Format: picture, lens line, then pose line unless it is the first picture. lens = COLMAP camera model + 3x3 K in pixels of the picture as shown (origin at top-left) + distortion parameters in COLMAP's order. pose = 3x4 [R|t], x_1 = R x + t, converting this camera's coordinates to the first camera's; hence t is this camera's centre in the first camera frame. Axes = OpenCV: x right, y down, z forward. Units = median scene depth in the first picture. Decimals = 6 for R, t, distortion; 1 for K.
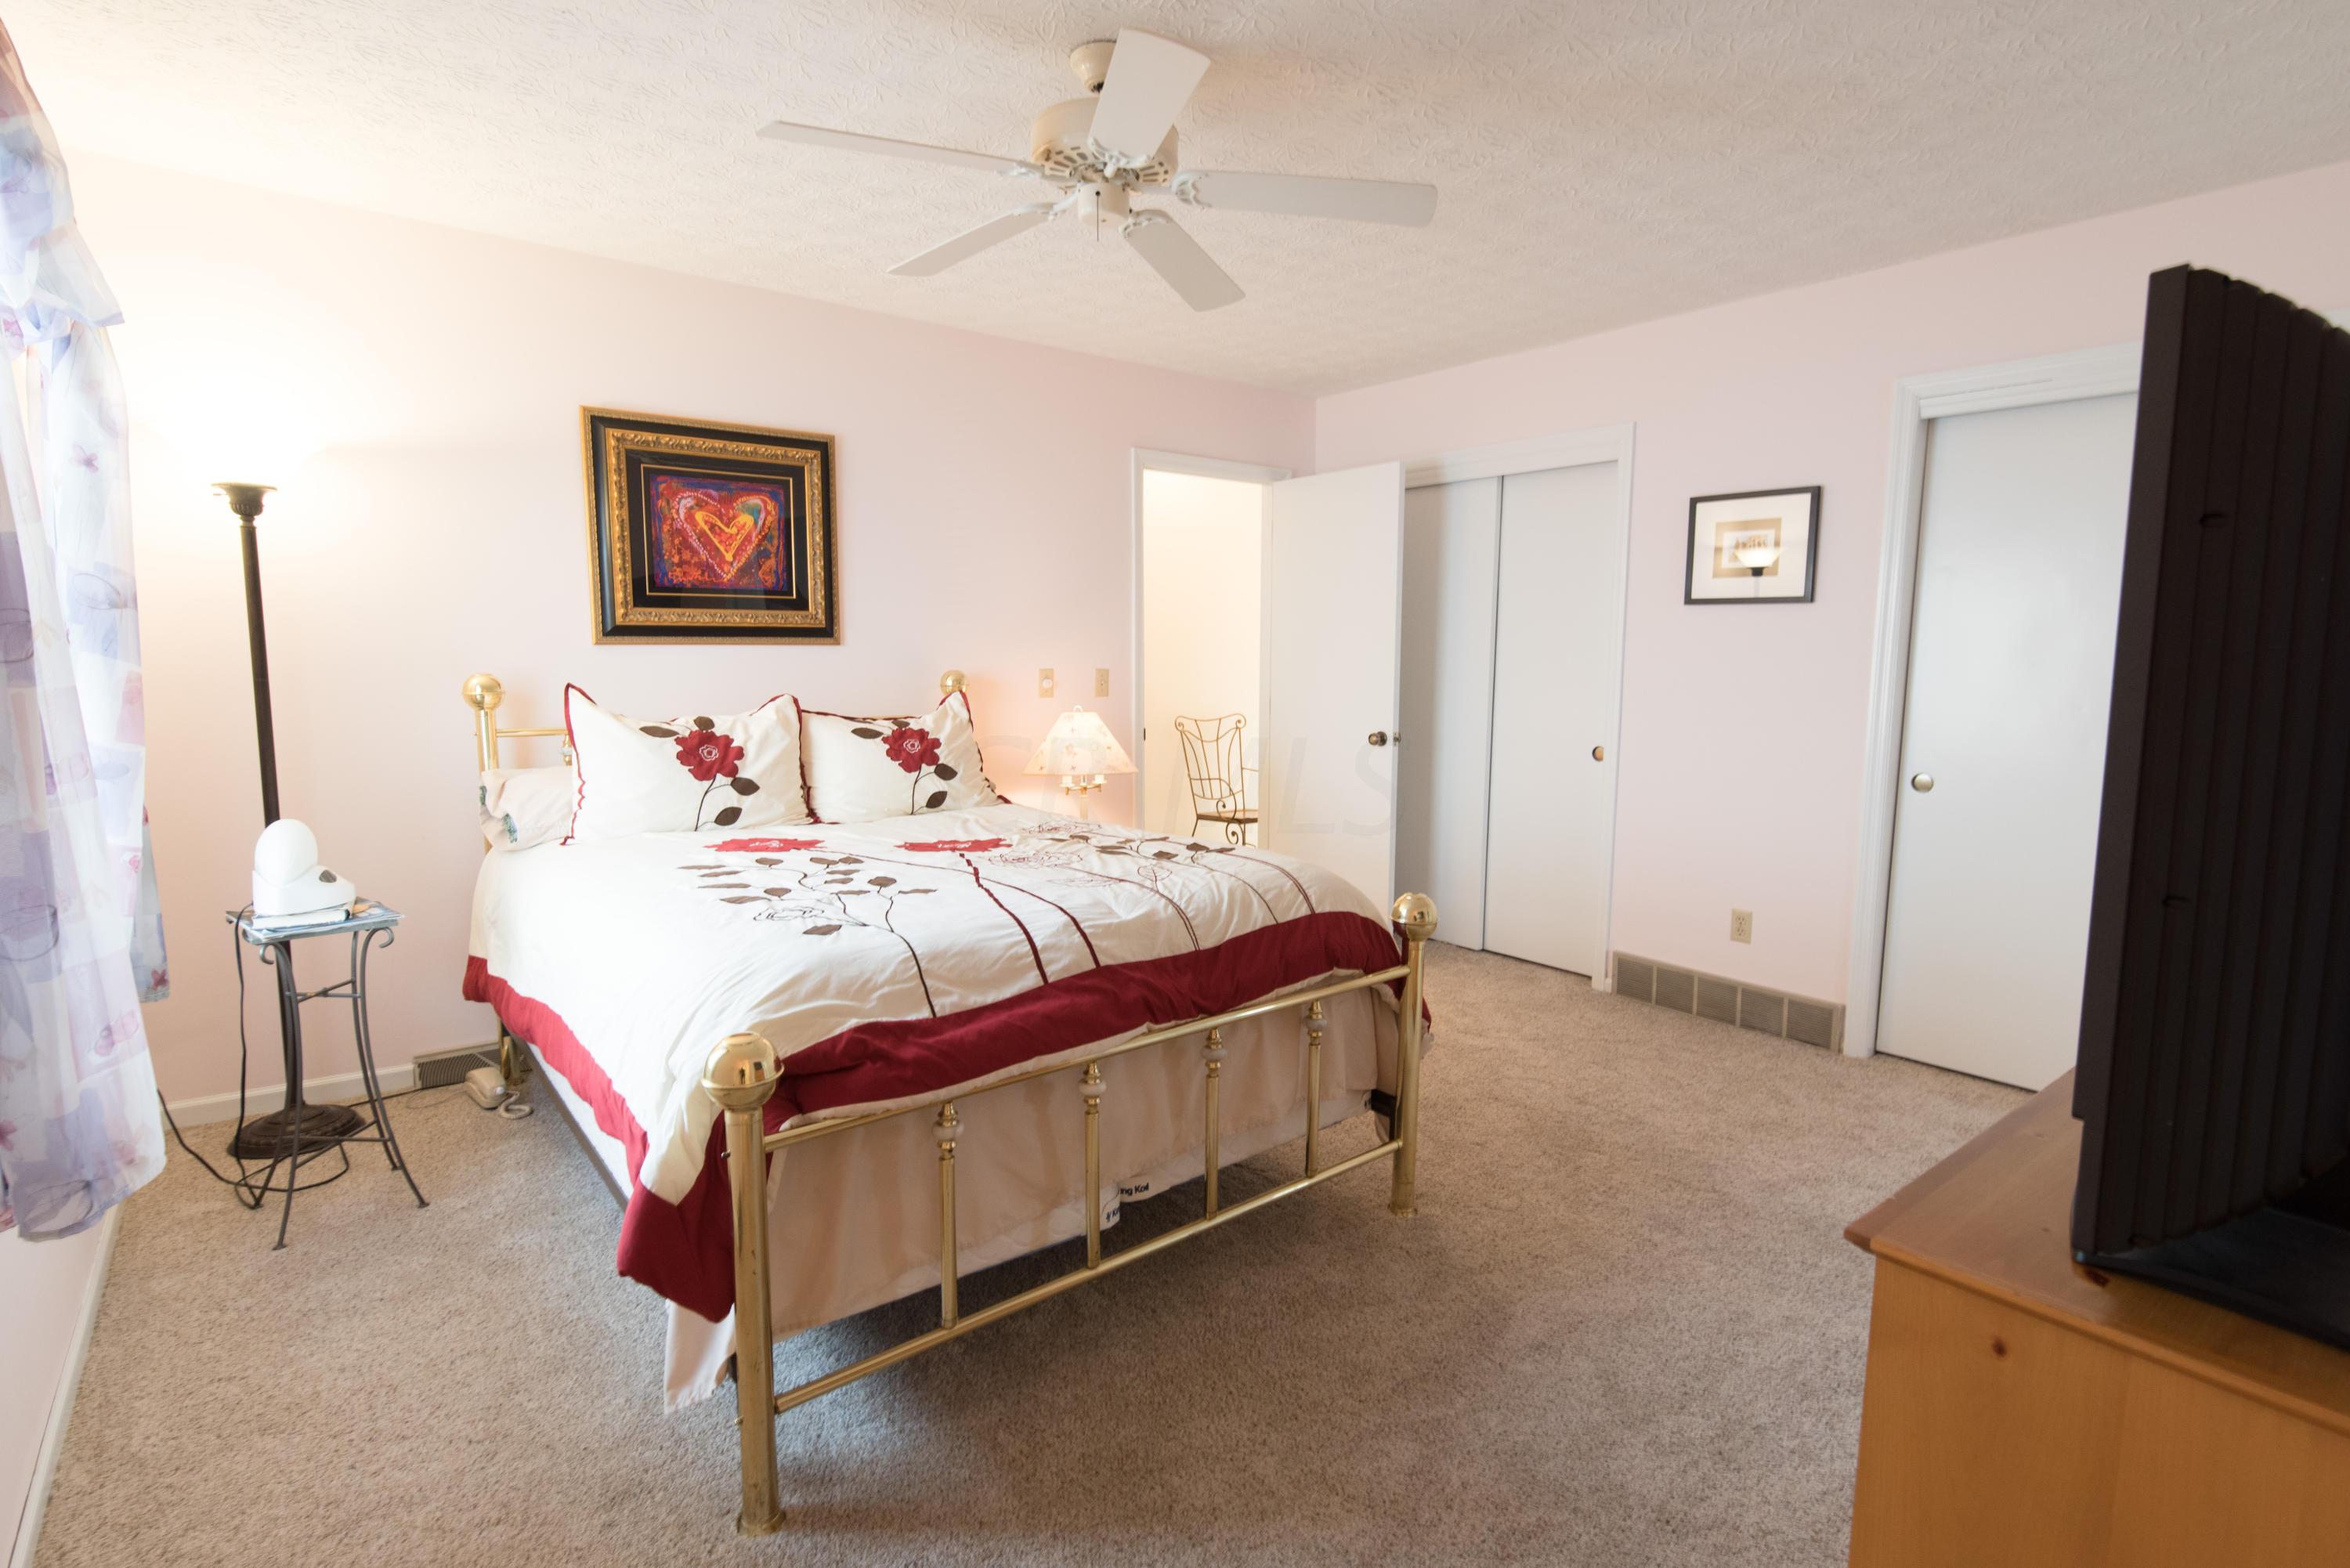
lens RADIAL K [[1102.7, 0, 1175.0], [0, 1102.7, 784.0], [0, 0, 1]] dist [0.000978, -0.000024]
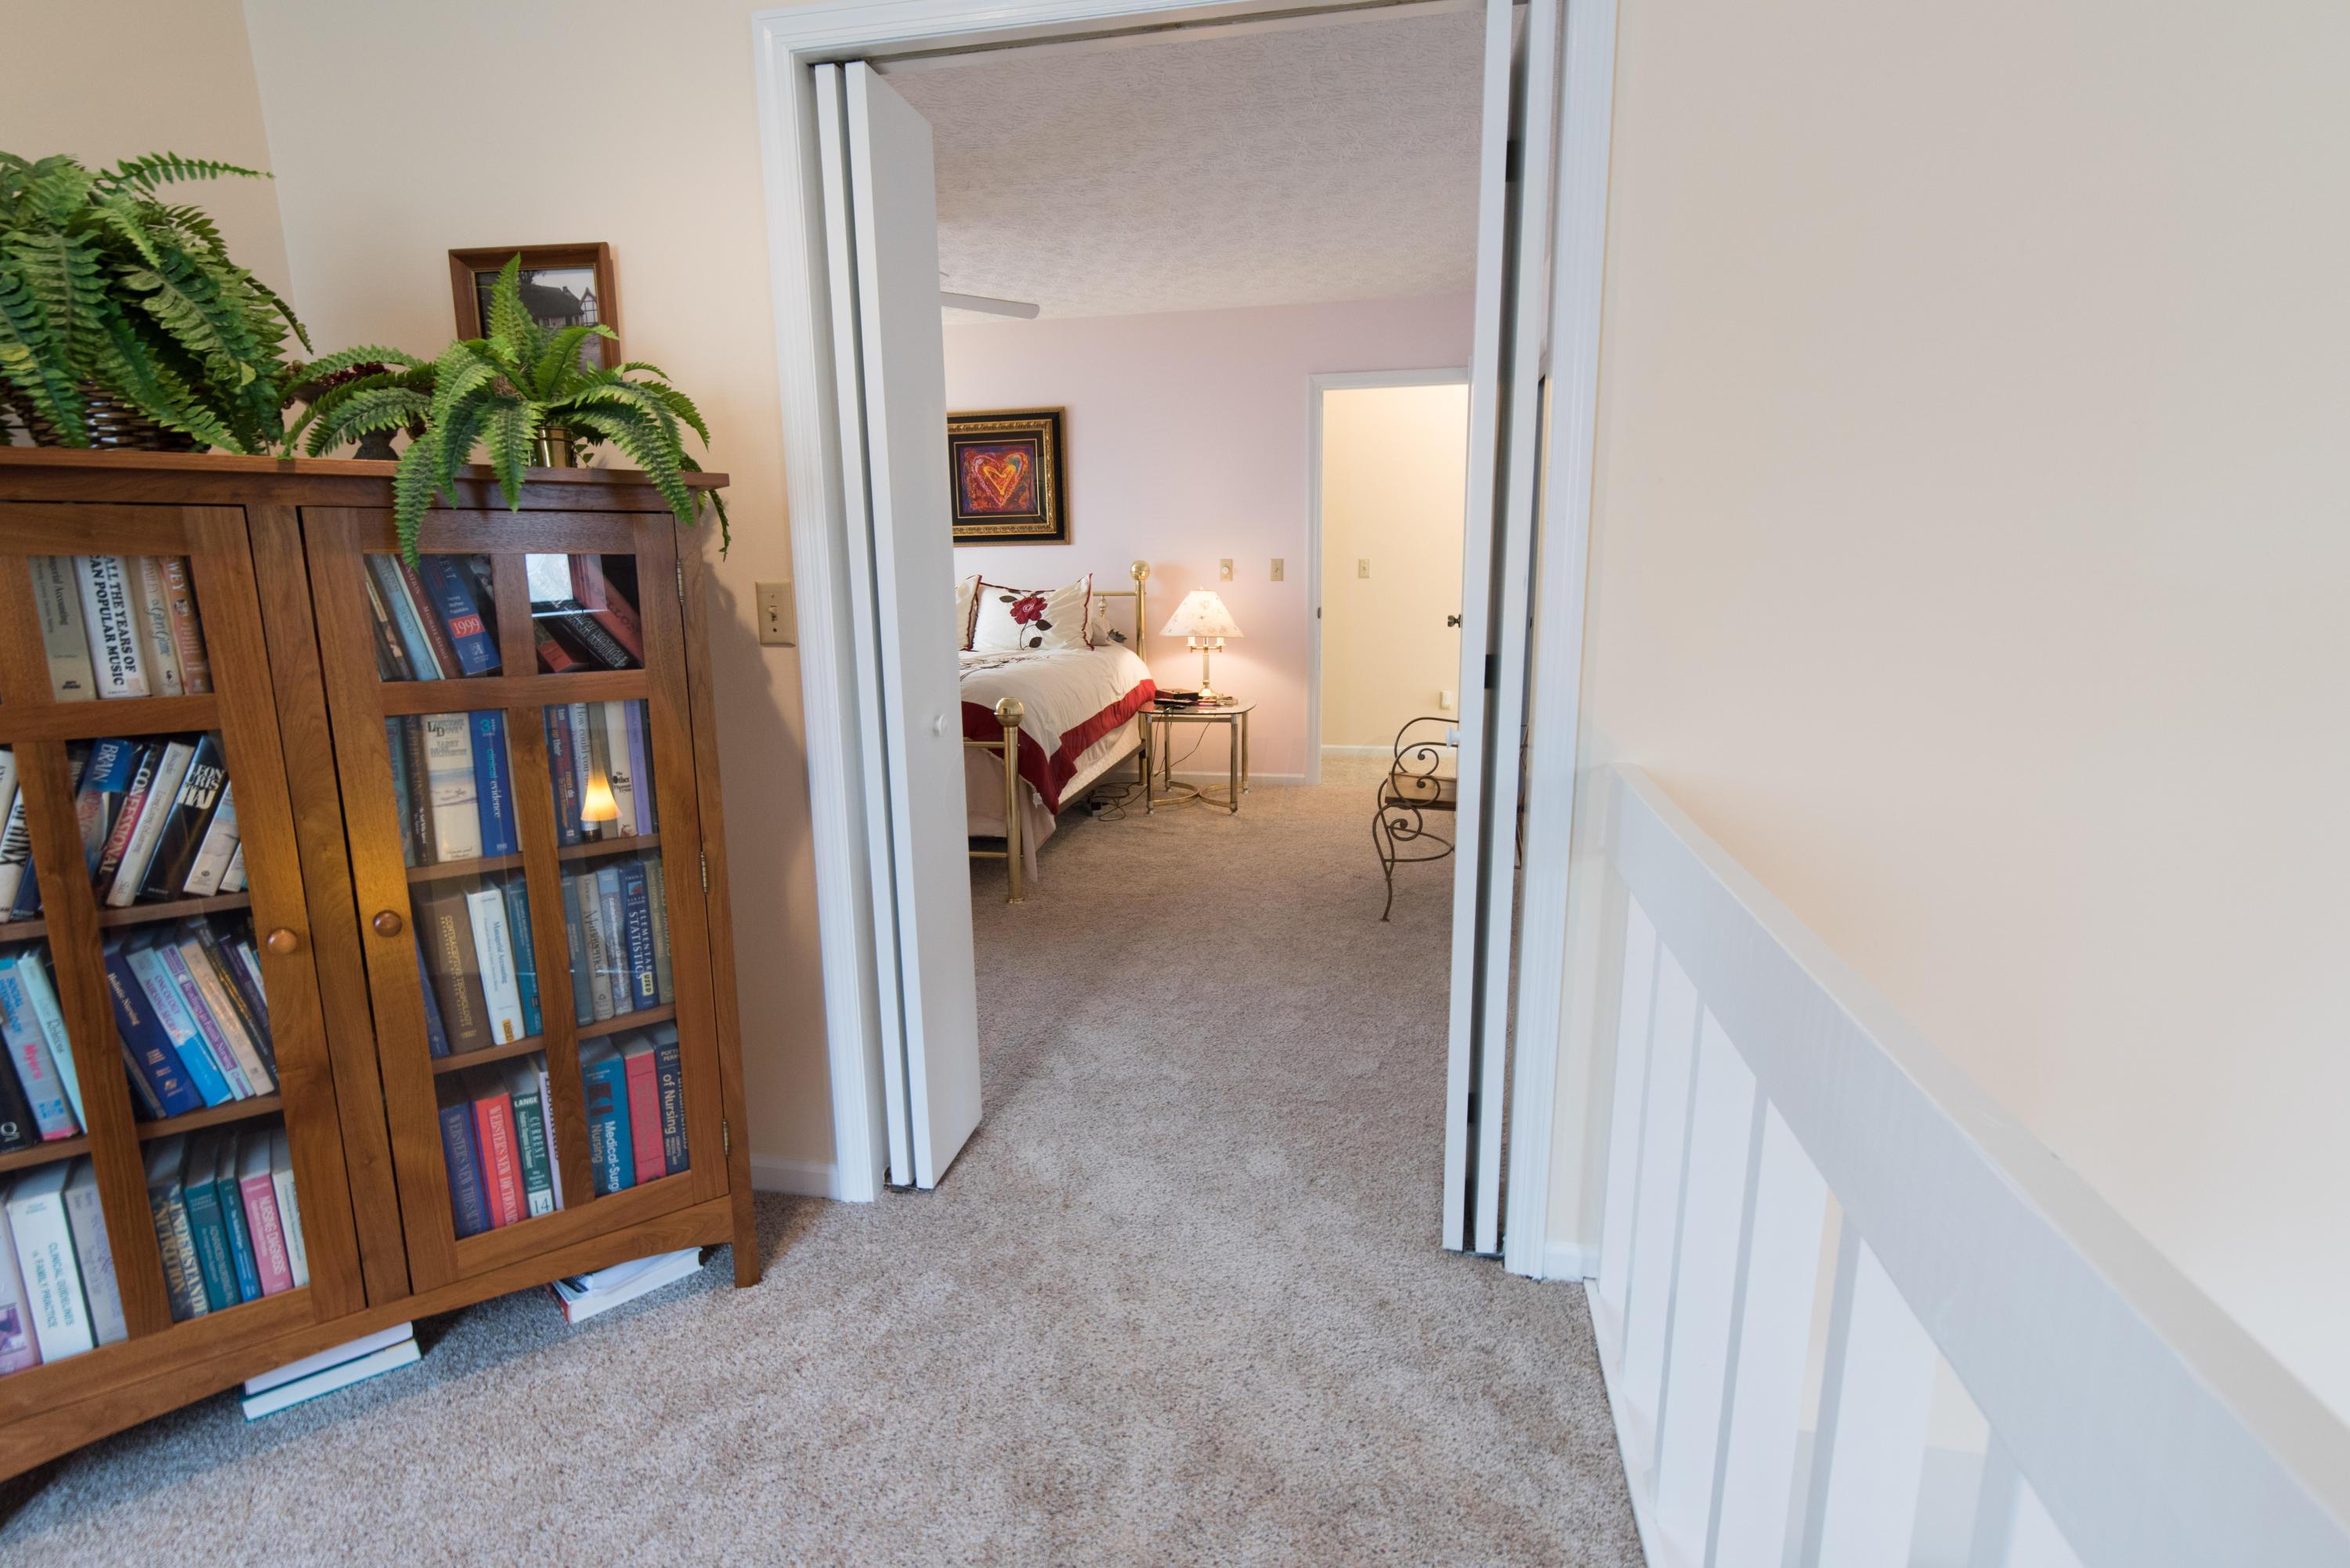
lens RADIAL K [[1102.7, 0, 1175.0], [0, 1102.7, 784.0], [0, 0, 1]] dist [0.000978, -0.000024]
pose [[0.653322, 0.138565, -0.744291, 1.057873], [-0.074224, 0.990095, 0.119174, 0.011446], [0.753432, -0.022614, 0.657136, 0.095972]]
